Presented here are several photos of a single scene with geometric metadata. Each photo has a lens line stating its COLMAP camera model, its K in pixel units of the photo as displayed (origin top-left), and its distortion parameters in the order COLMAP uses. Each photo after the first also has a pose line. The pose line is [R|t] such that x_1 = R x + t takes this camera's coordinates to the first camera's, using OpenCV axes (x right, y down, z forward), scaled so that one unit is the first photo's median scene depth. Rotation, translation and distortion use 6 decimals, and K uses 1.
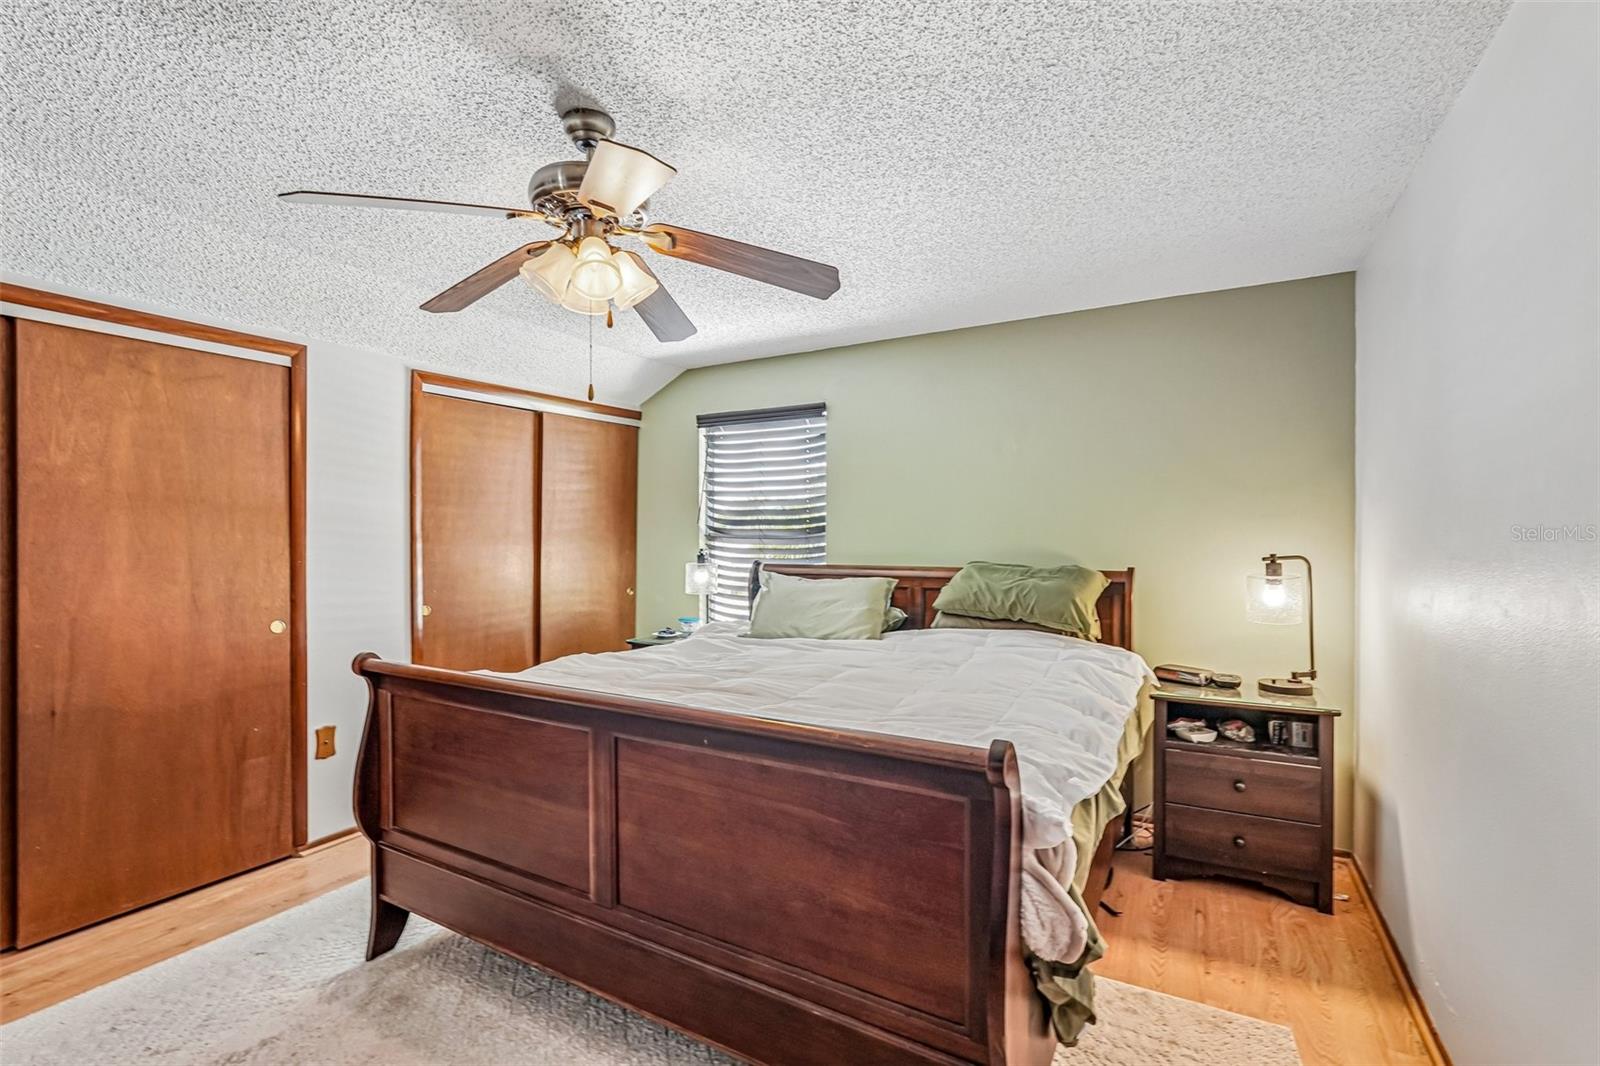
lens RADIAL K [[712.1, 0, 796.3], [0, 712.1, 537.0], [0, 0, 1]] dist [-0.008353, 0.005188]
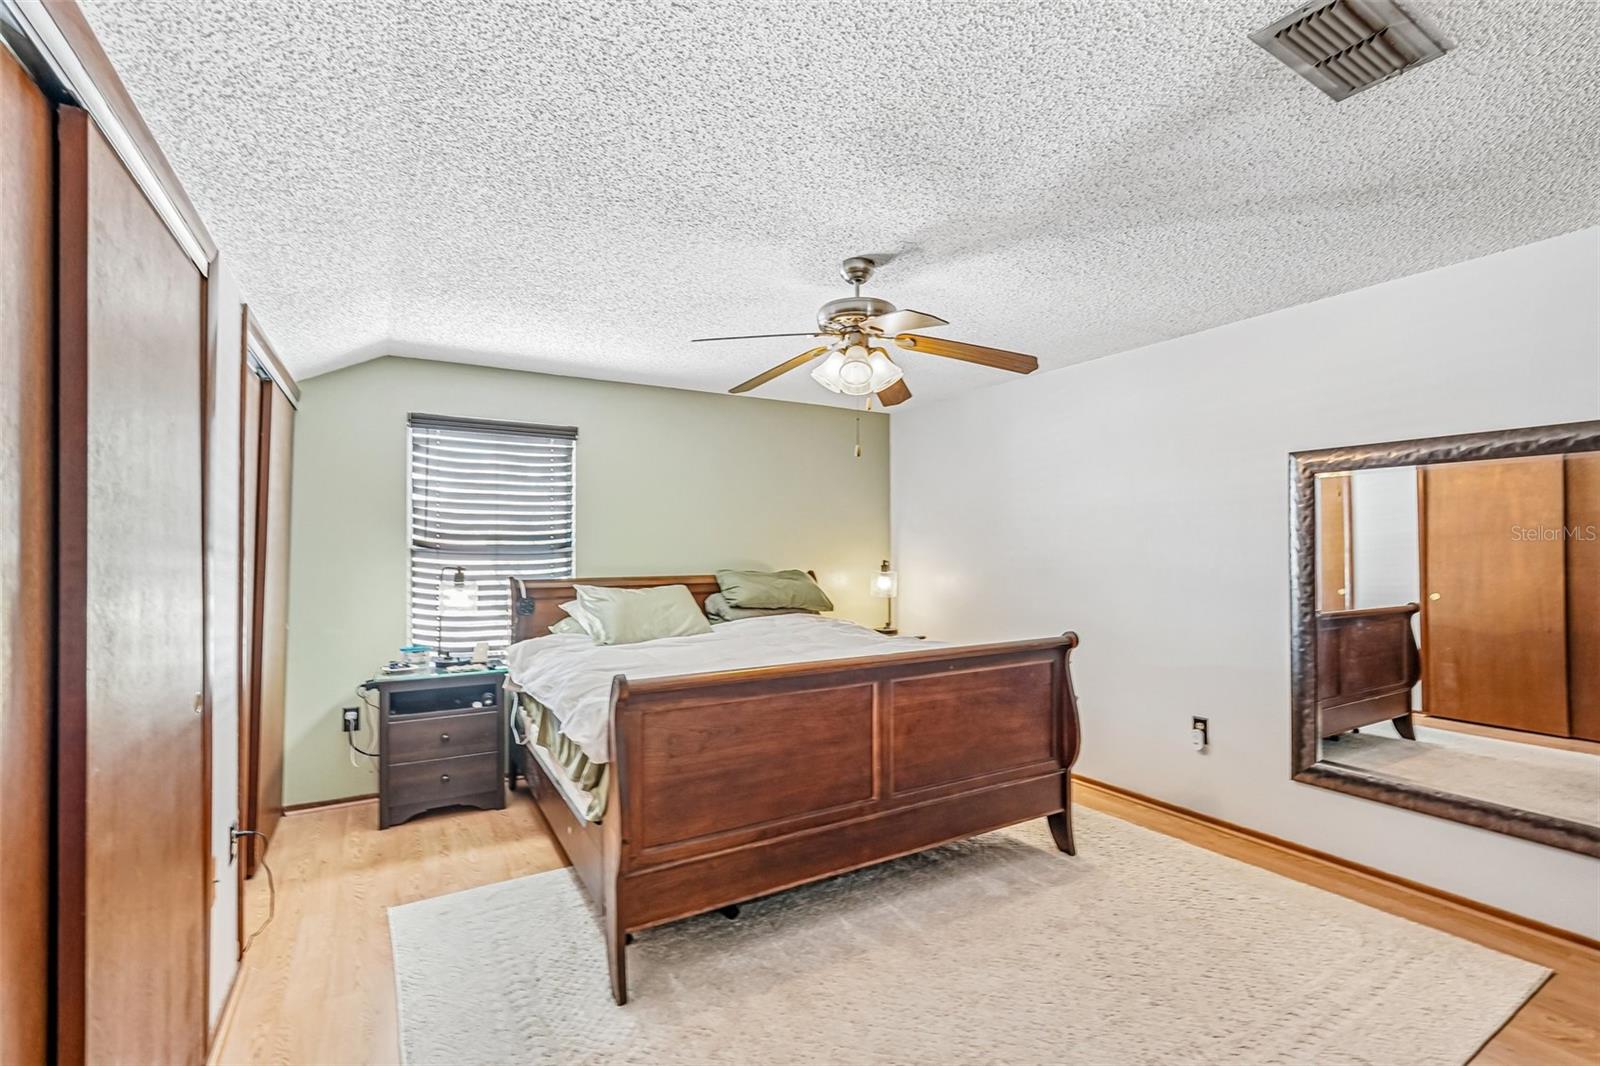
lens RADIAL K [[712.1, 0, 789.5], [0, 712.1, 538.0], [0, 0, 1]] dist [-0.008353, 0.005188]
pose [[0.494228, 0.014686, 0.869208, -0.729528], [0.002943, 0.999823, -0.018566, -0.000639], [-0.869327, 0.011734, 0.494098, 0.186468]]
